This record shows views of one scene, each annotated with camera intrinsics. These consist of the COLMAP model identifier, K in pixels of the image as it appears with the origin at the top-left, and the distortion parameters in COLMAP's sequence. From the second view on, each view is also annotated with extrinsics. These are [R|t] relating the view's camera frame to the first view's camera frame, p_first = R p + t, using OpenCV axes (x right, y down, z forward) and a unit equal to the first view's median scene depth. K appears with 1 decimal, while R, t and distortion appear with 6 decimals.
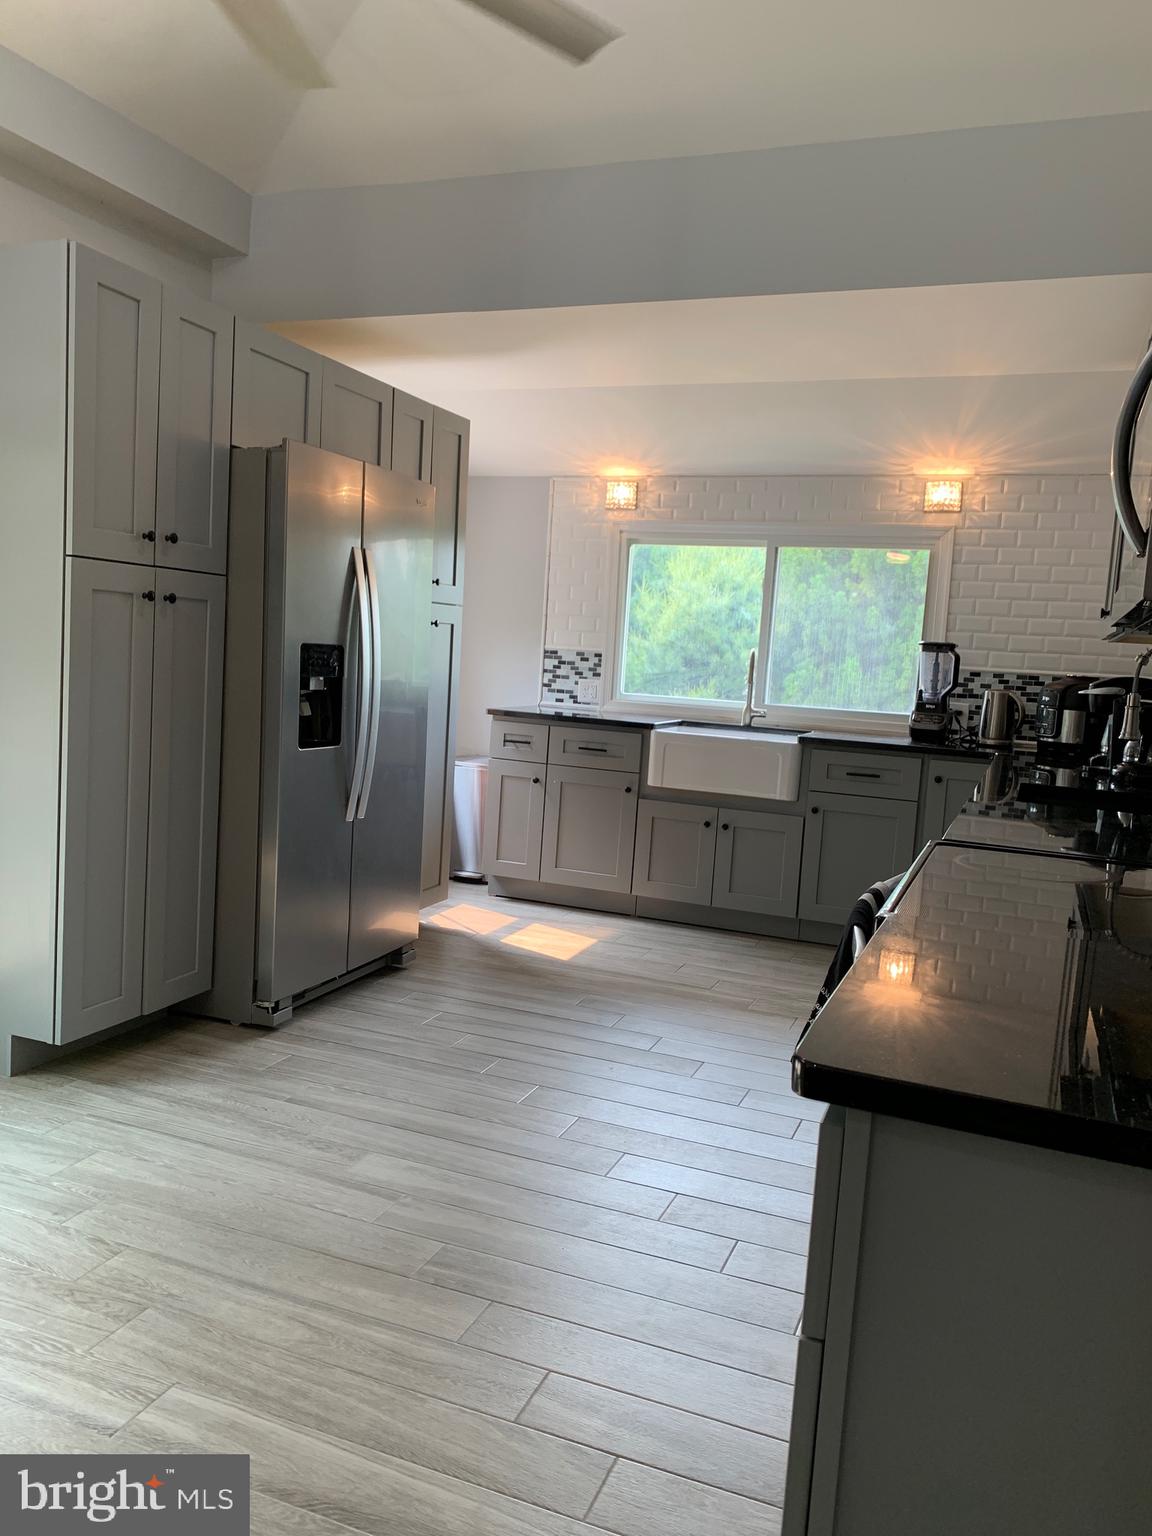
lens RADIAL K [[1189.1, 0, 564.2], [0, 1189.1, 781.8], [0, 0, 1]] dist [0.070899, -0.076387]
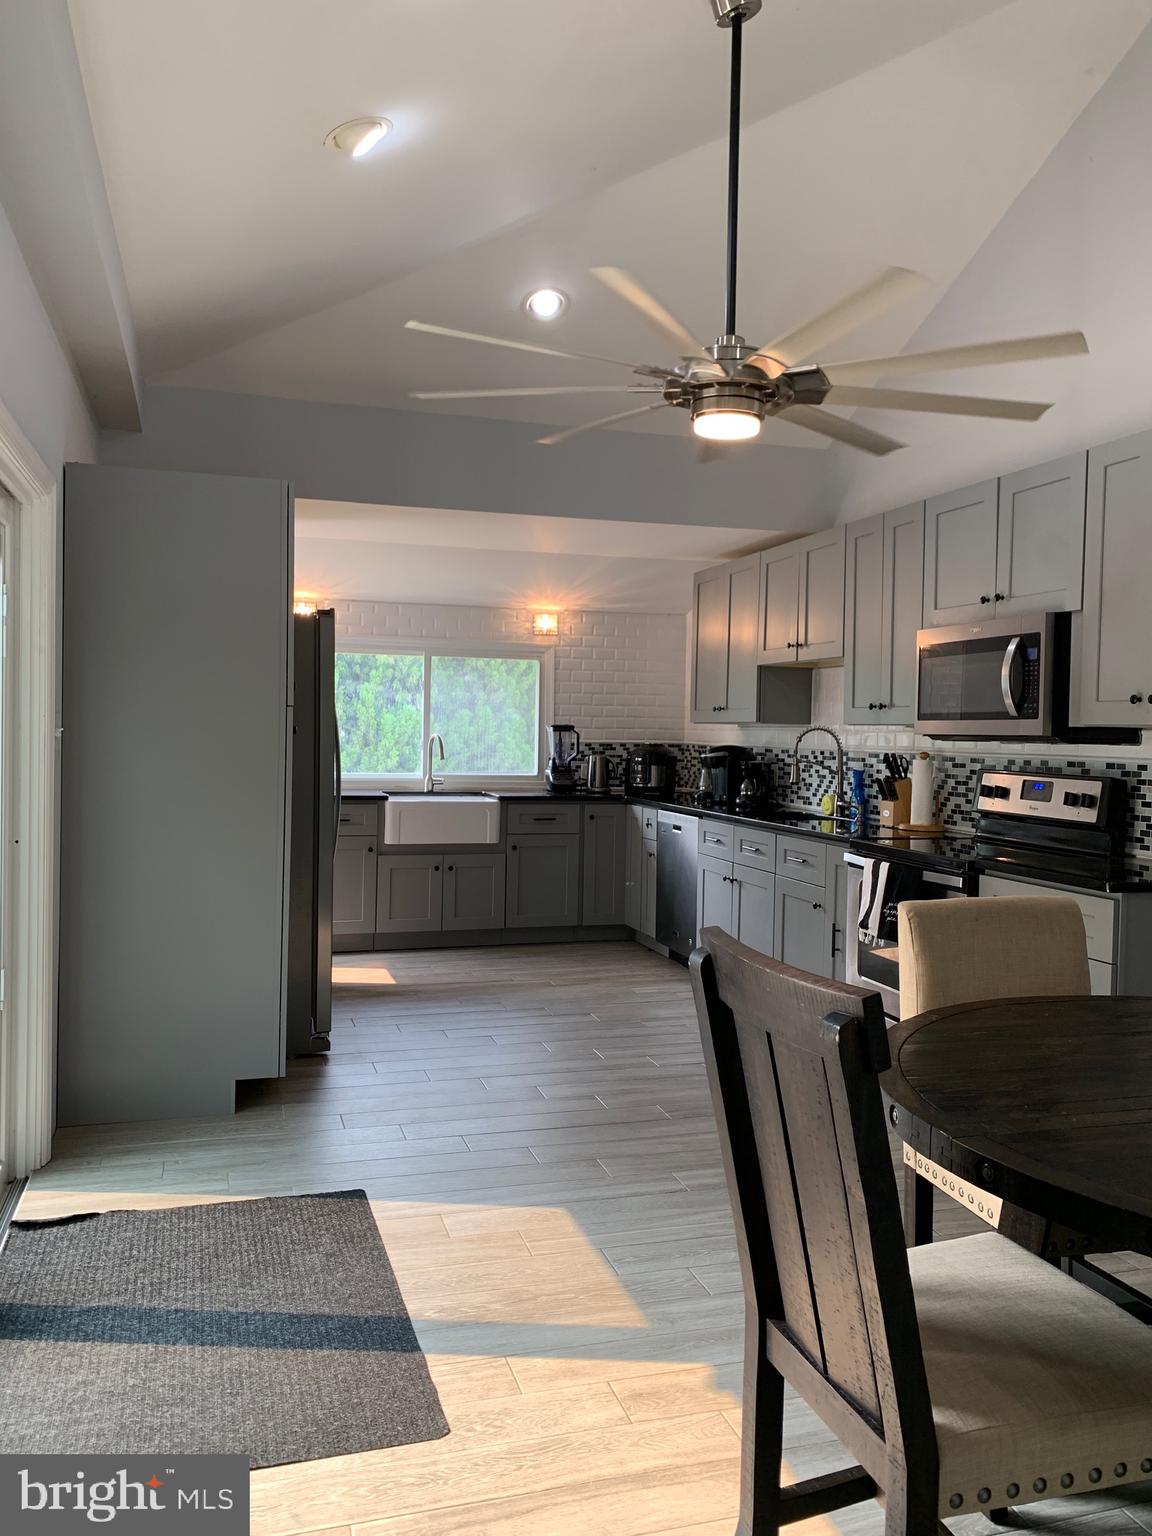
lens RADIAL K [[1188.2, 0, 582.2], [0, 1188.2, 765.3], [0, 0, 1]] dist [0.004657, -0.001870]
pose [[0.778654, -0.065323, 0.624044, -0.567402], [0.099140, 0.994881, -0.019561, -0.035837], [-0.619571, 0.077099, 0.781145, -0.140876]]
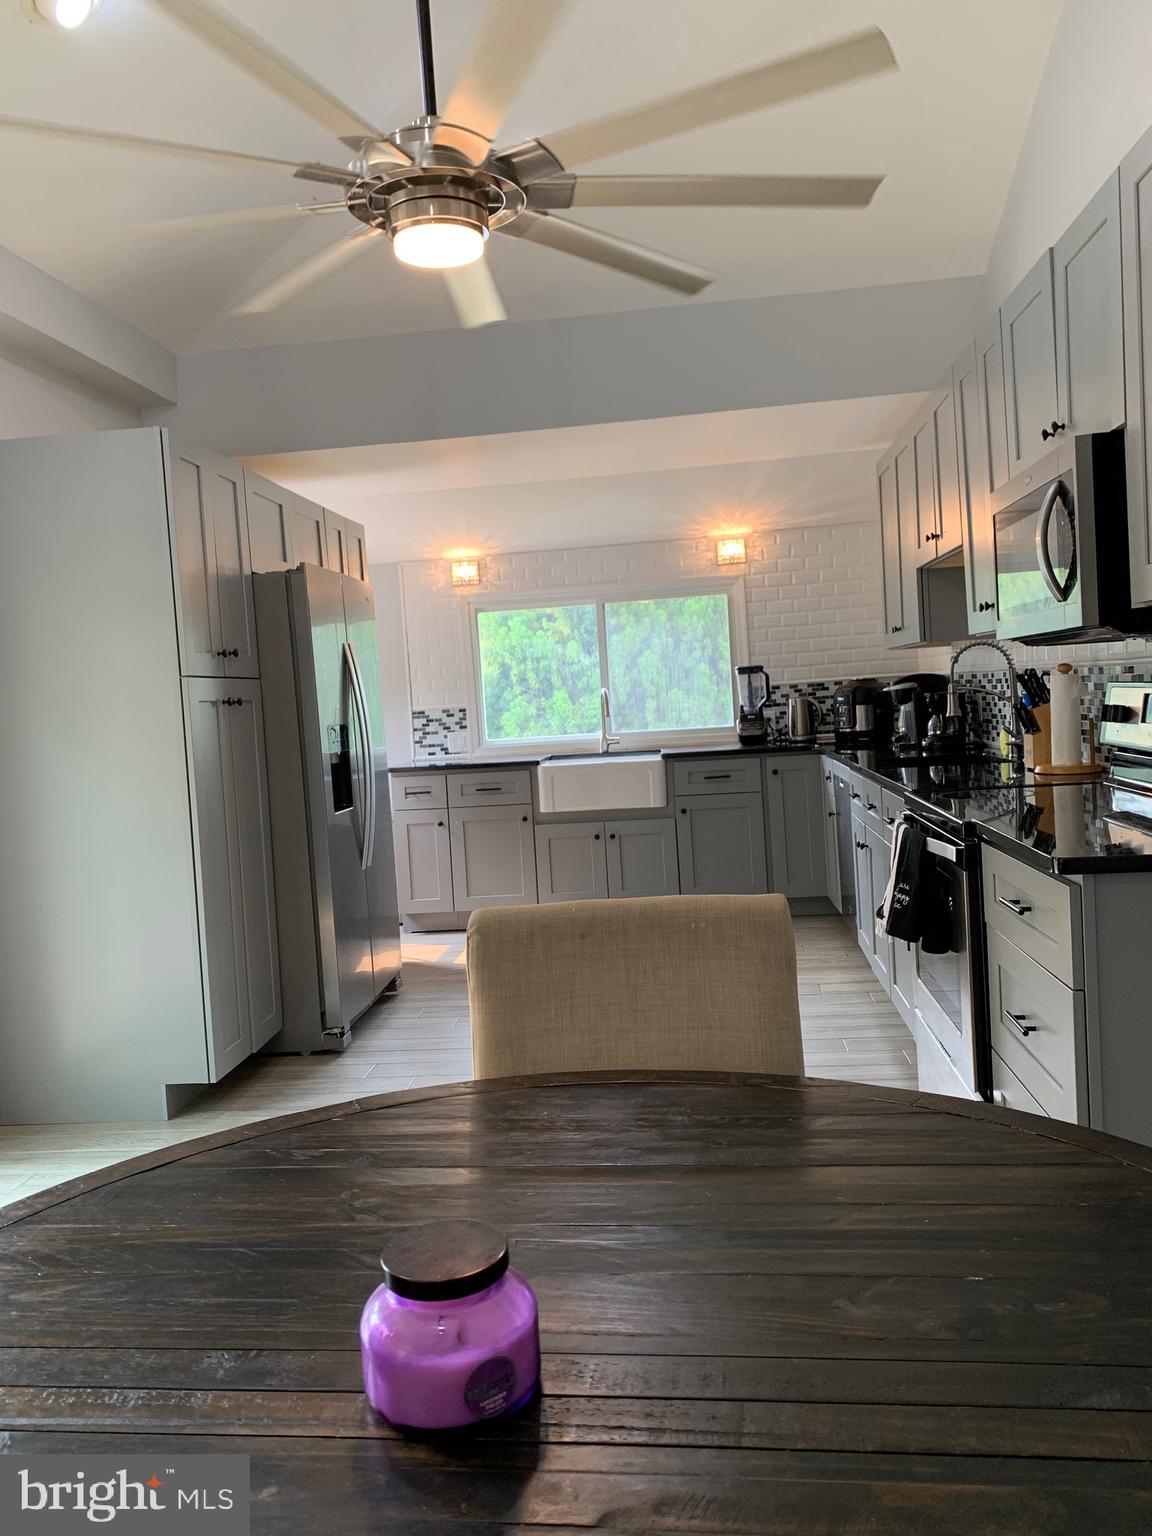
lens RADIAL K [[1189.1, 0, 564.2], [0, 1189.1, 781.8], [0, 0, 1]] dist [0.070899, -0.076387]
pose [[0.955011, -0.140768, 0.261032, -0.215816], [0.151234, 0.988289, -0.020345, 0.000277], [-0.255111, 0.058907, 0.965116, -0.153046]]
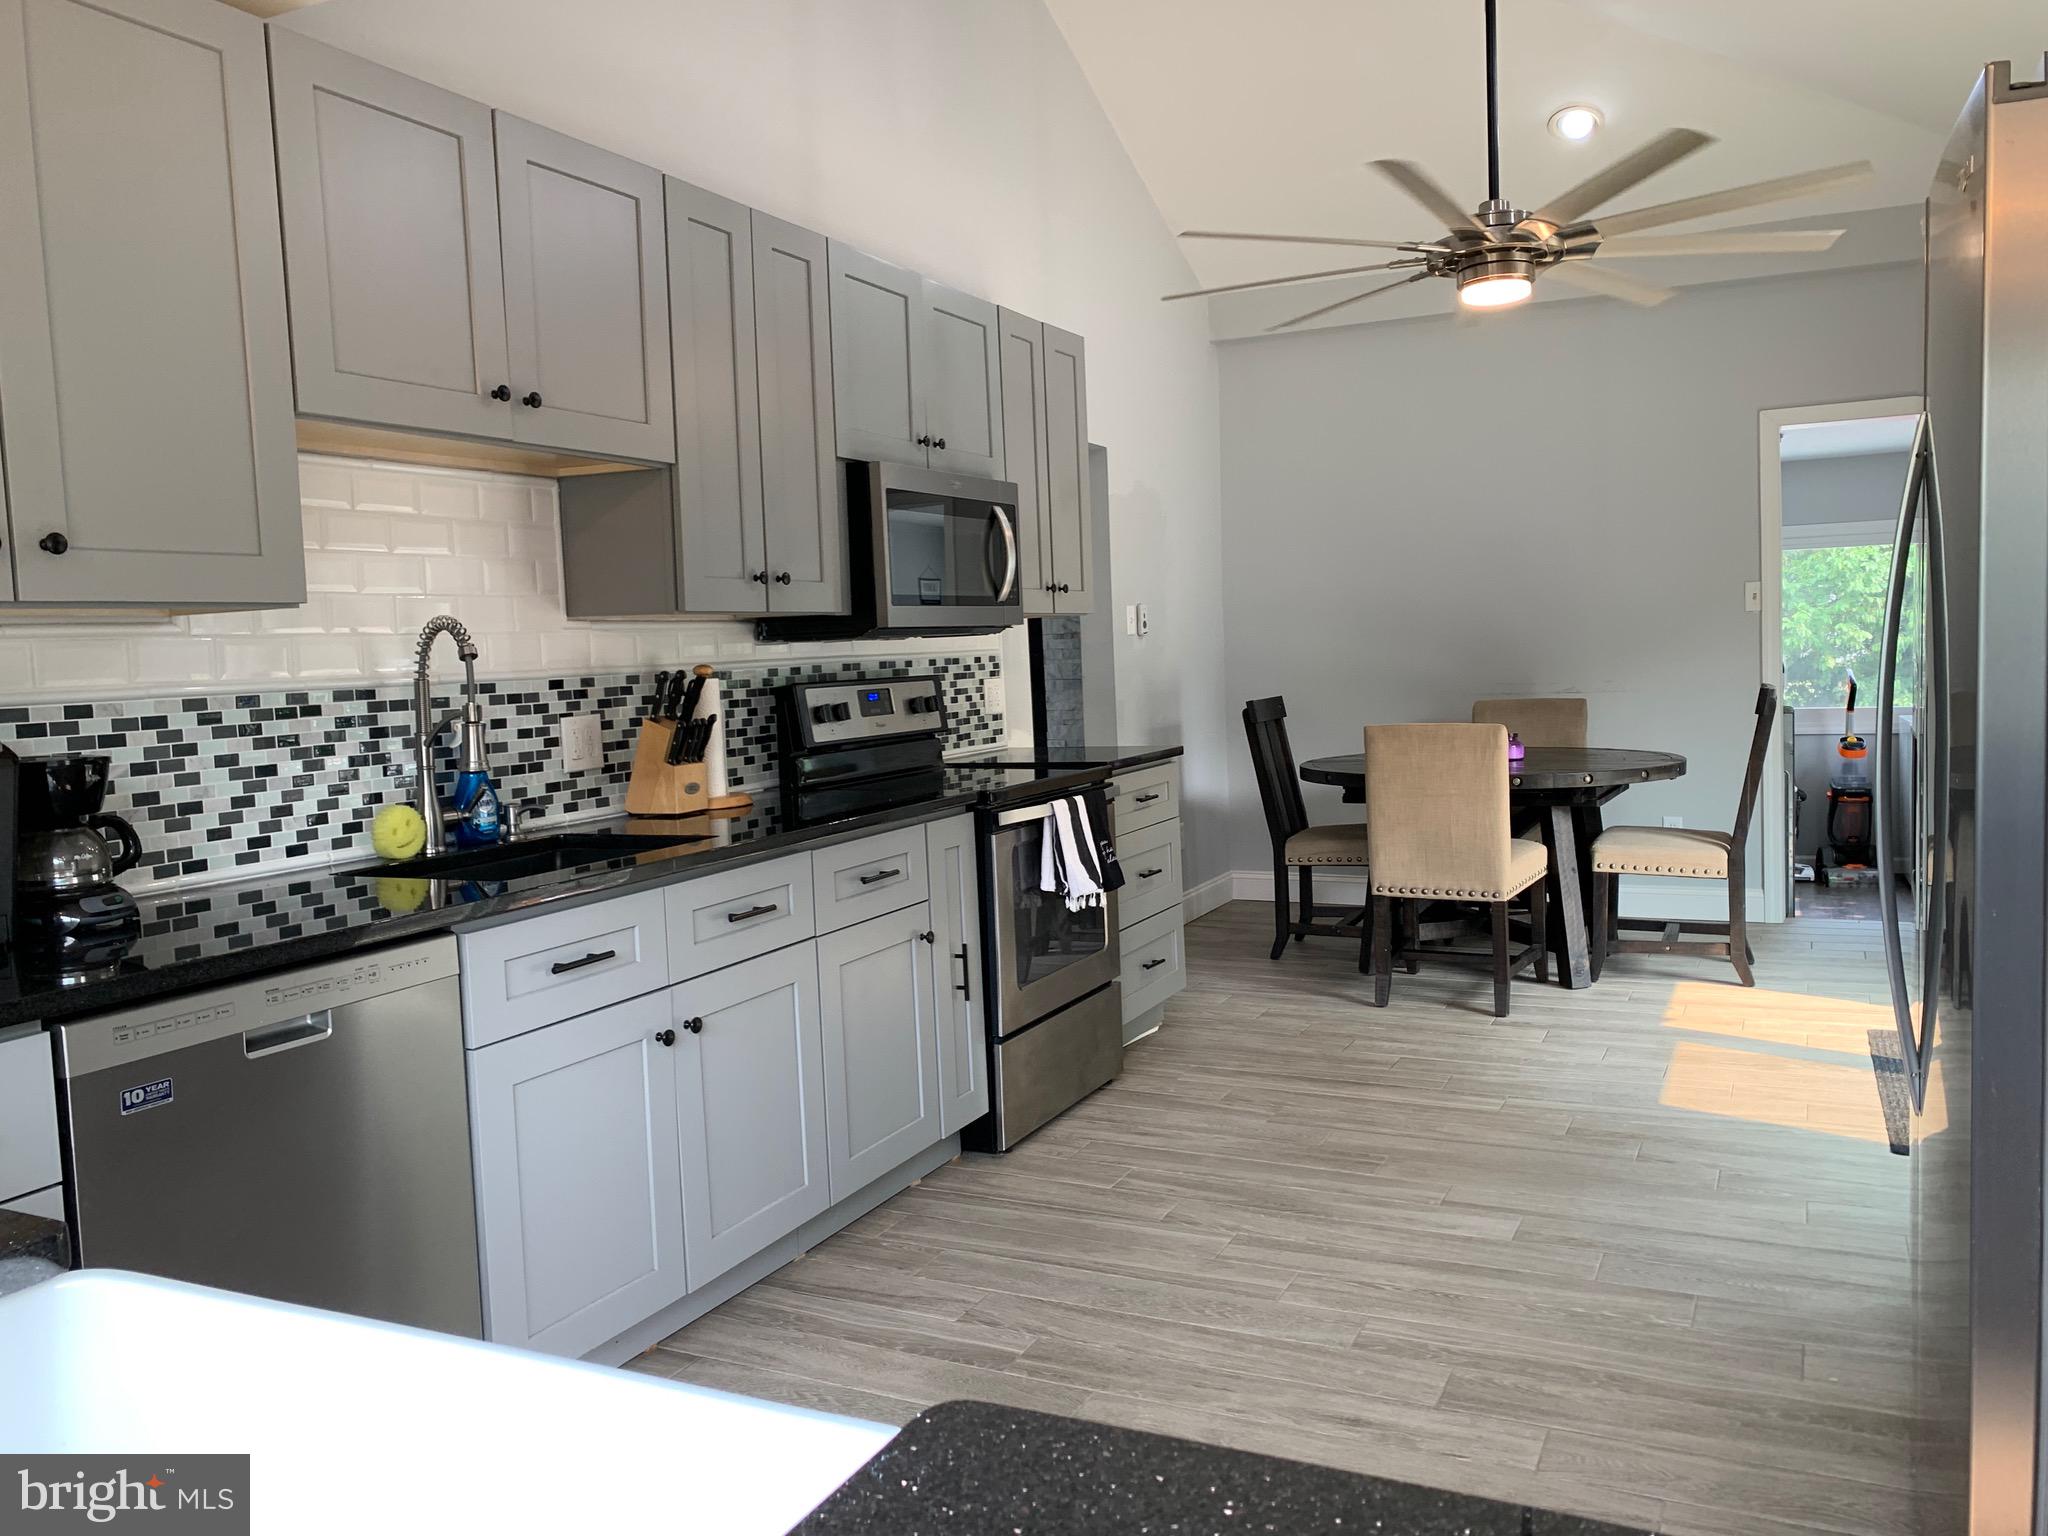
lens RADIAL K [[1585.4, 0, 1036.4], [0, 1585.4, 762.4], [0, 0, 1]] dist [0.070899, -0.076387]
pose [[-0.997385, -0.028057, 0.066605, 0.061953], [-0.014923, 0.981660, 0.190053, -0.133065], [-0.070715, 0.188562, -0.979512, 1.144316]]
